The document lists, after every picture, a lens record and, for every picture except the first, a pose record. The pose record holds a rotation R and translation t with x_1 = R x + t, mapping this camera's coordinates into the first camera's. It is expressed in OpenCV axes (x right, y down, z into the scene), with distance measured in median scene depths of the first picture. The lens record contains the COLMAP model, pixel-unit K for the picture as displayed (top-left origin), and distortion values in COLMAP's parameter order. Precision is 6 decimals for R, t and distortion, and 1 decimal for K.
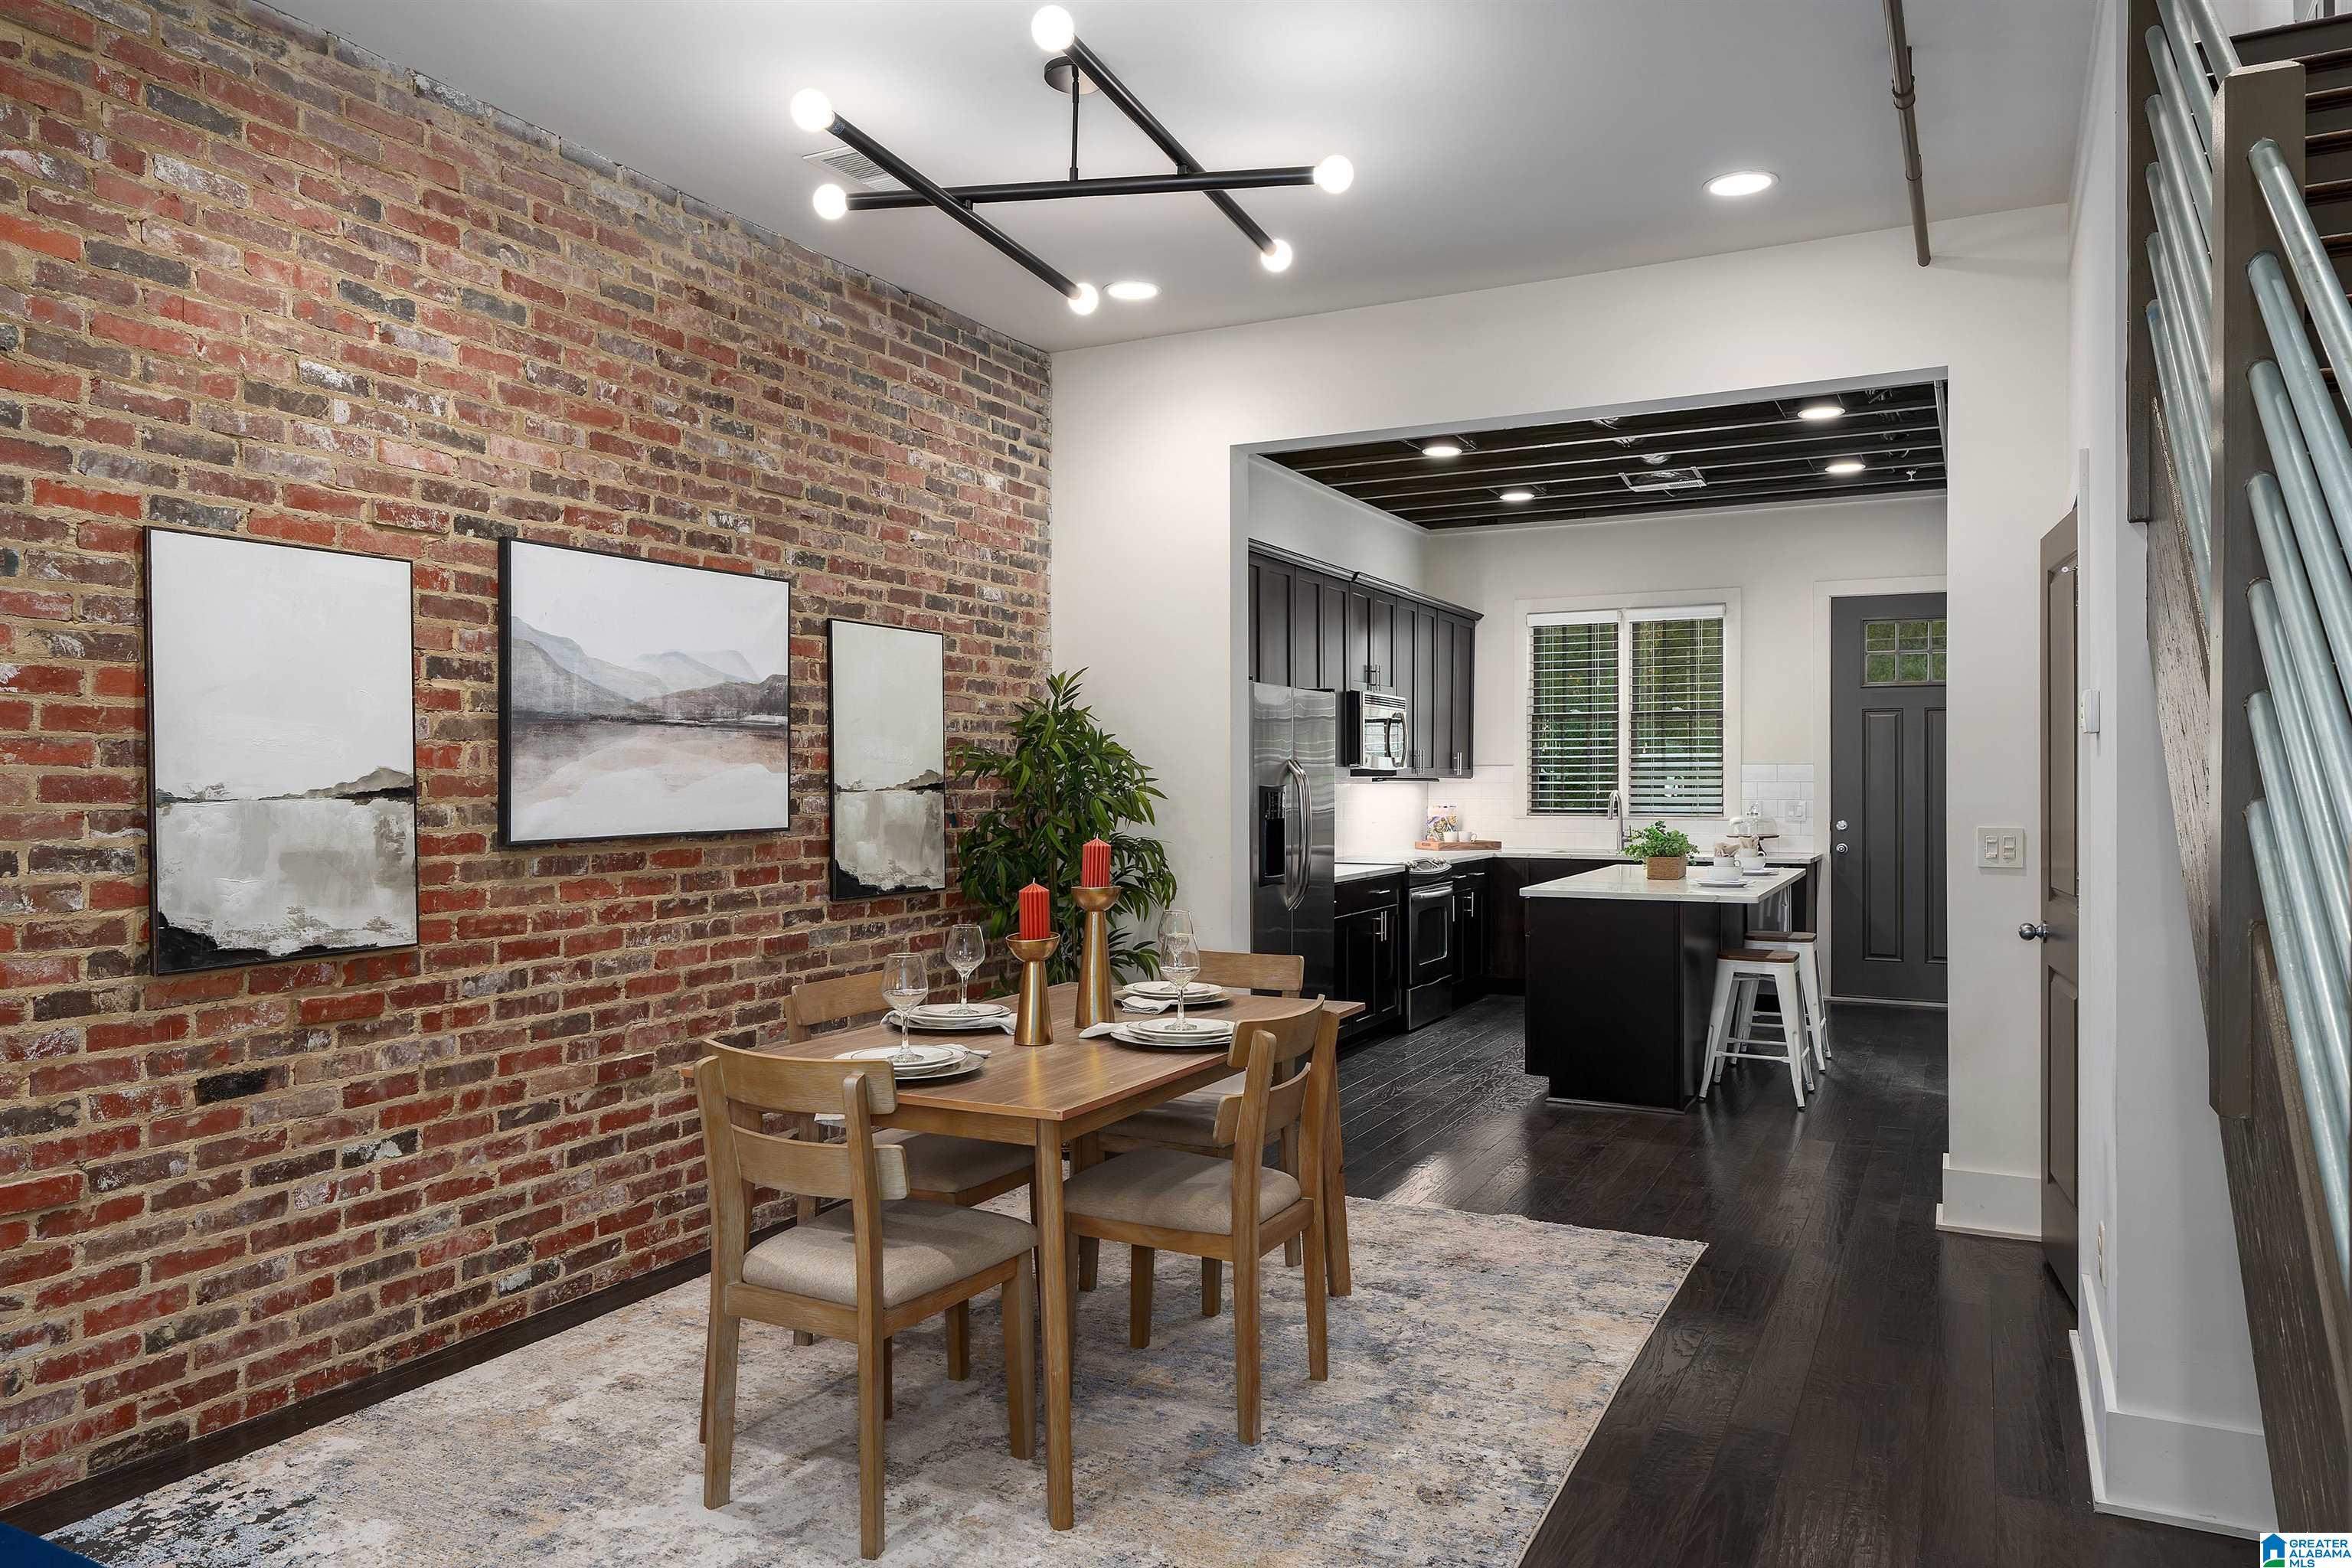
lens RADIAL K [[1554.2, 0, 1169.9], [0, 1554.2, 778.0], [0, 0, 1]] dist [-0.005126, 0.002067]
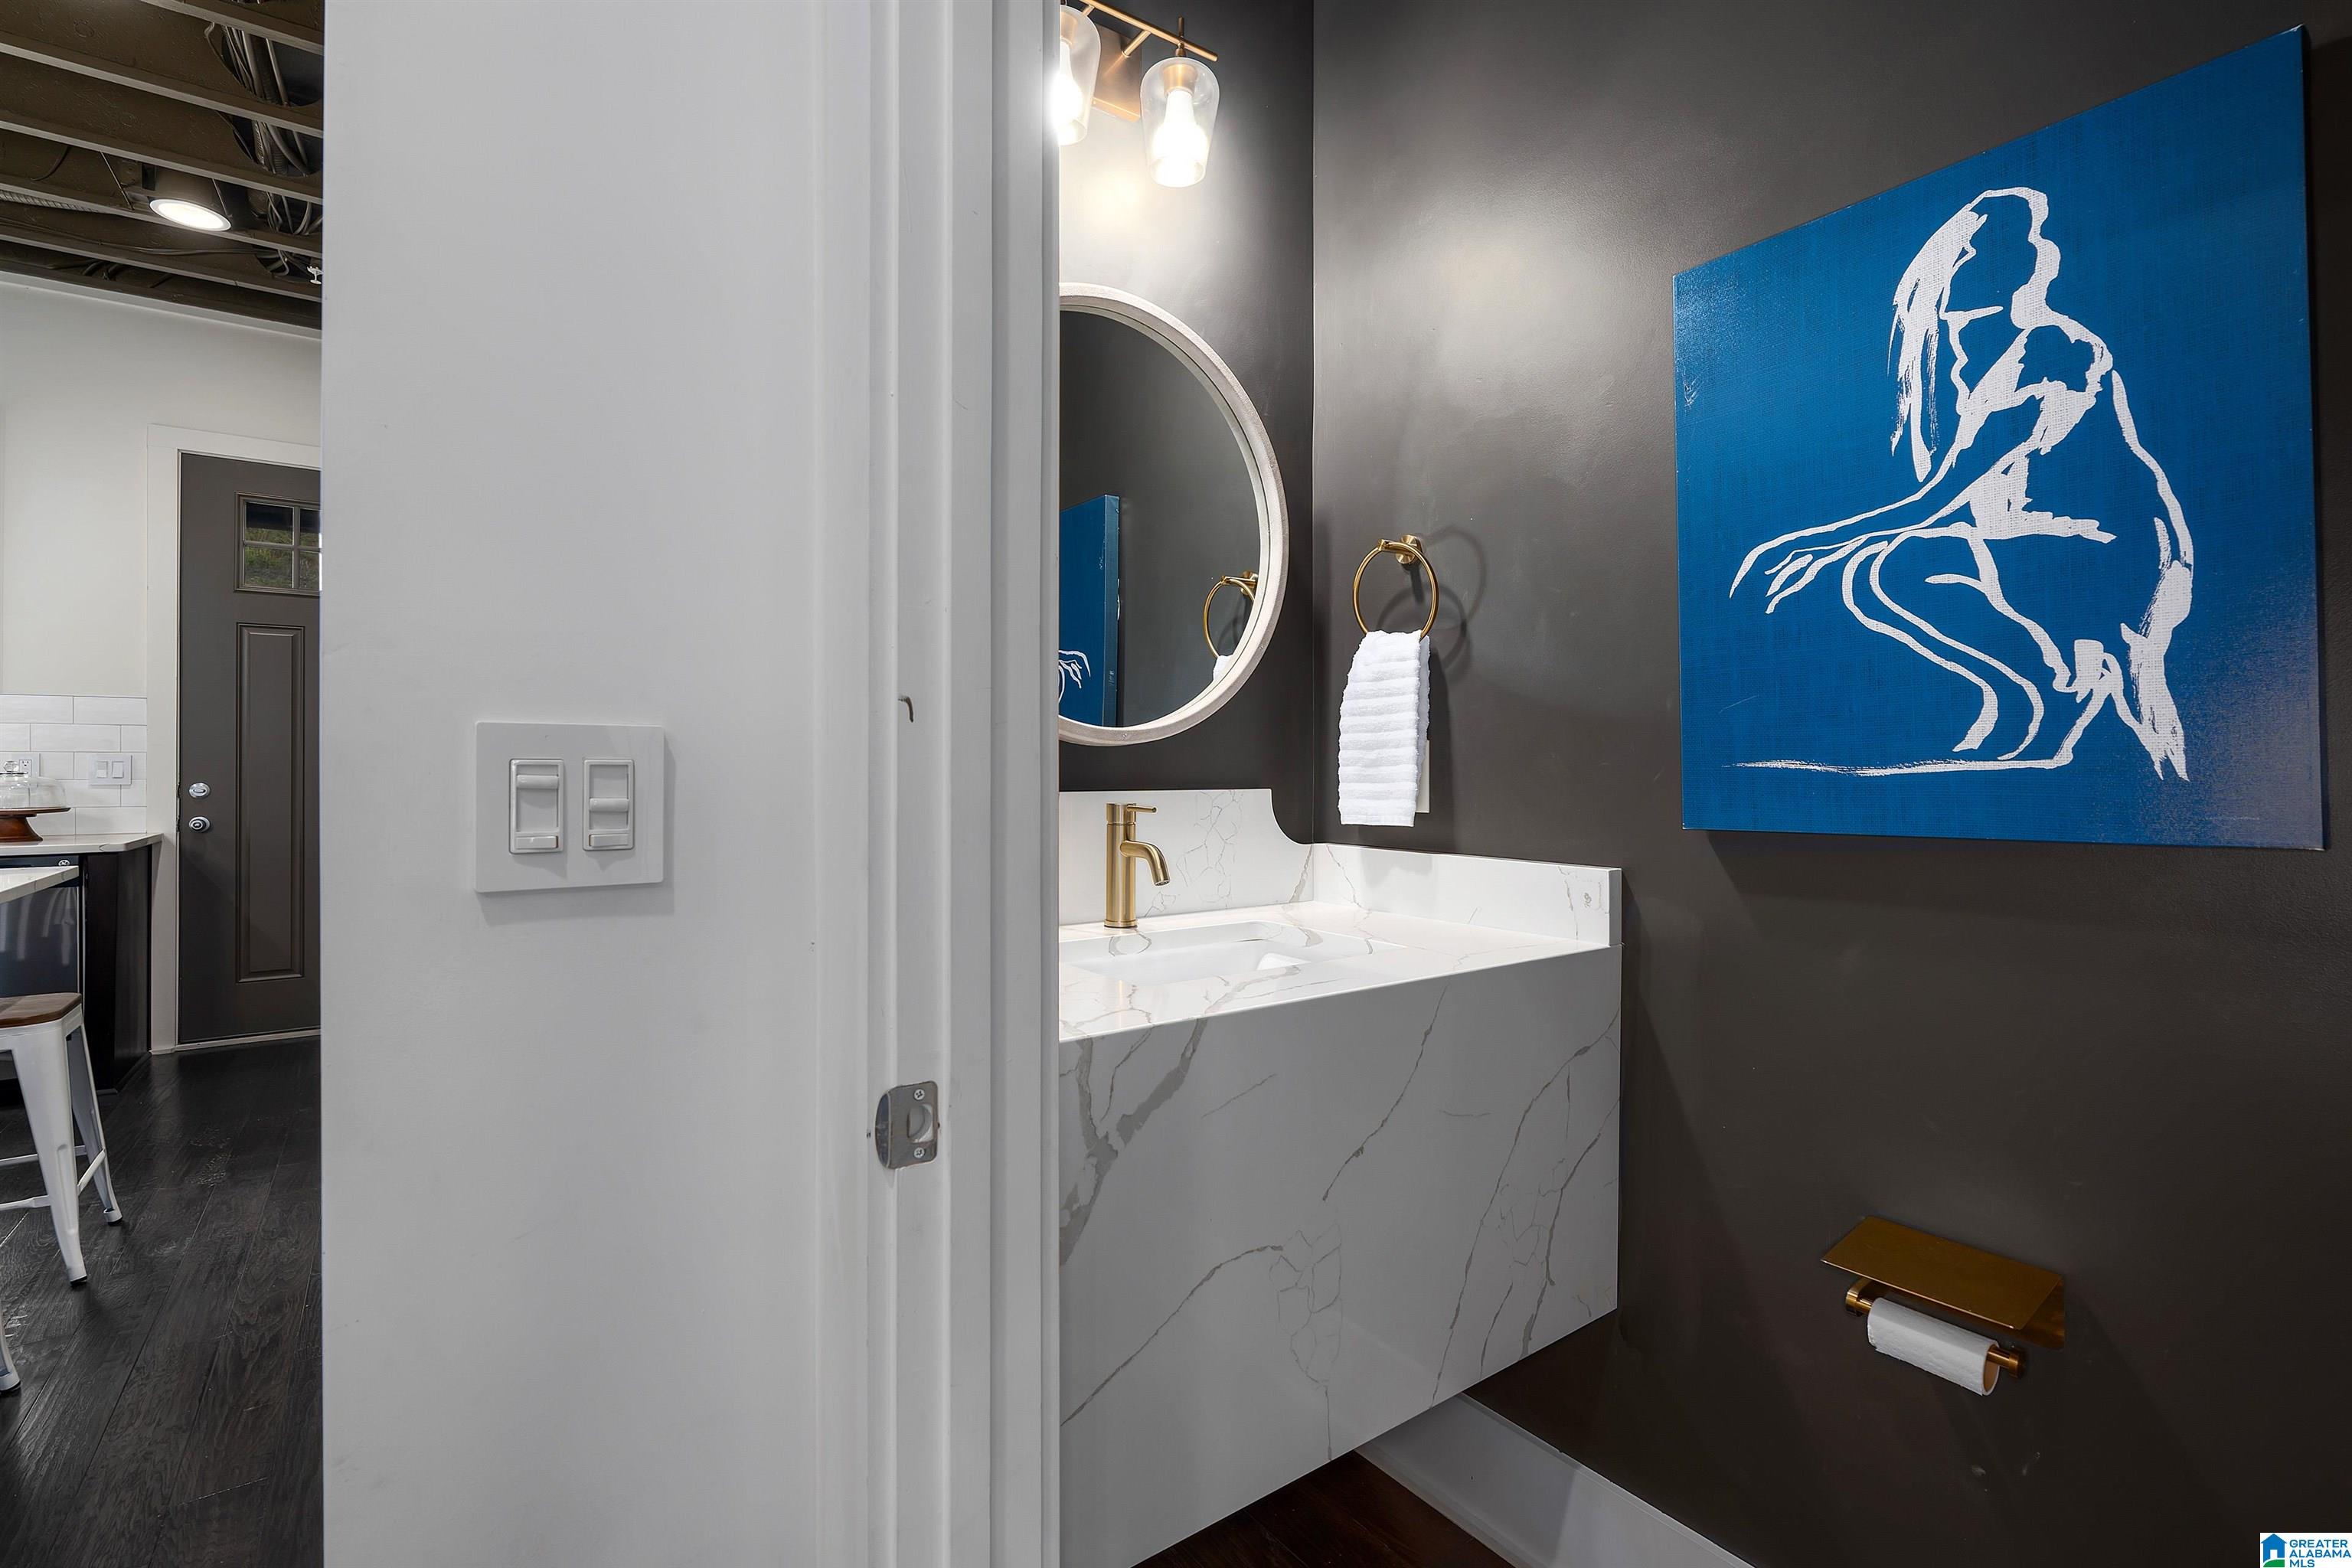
lens RADIAL K [[1061.3, 0, 1167.6], [0, 1061.3, 767.8], [0, 0, 1]] dist [-0.000105, 0.000230]
pose [[0.458631, 0.003670, 0.888619, 0.438976], [-0.003798, 0.999990, -0.002169, 0.041253], [-0.888619, -0.002380, 0.458641, 0.838406]]
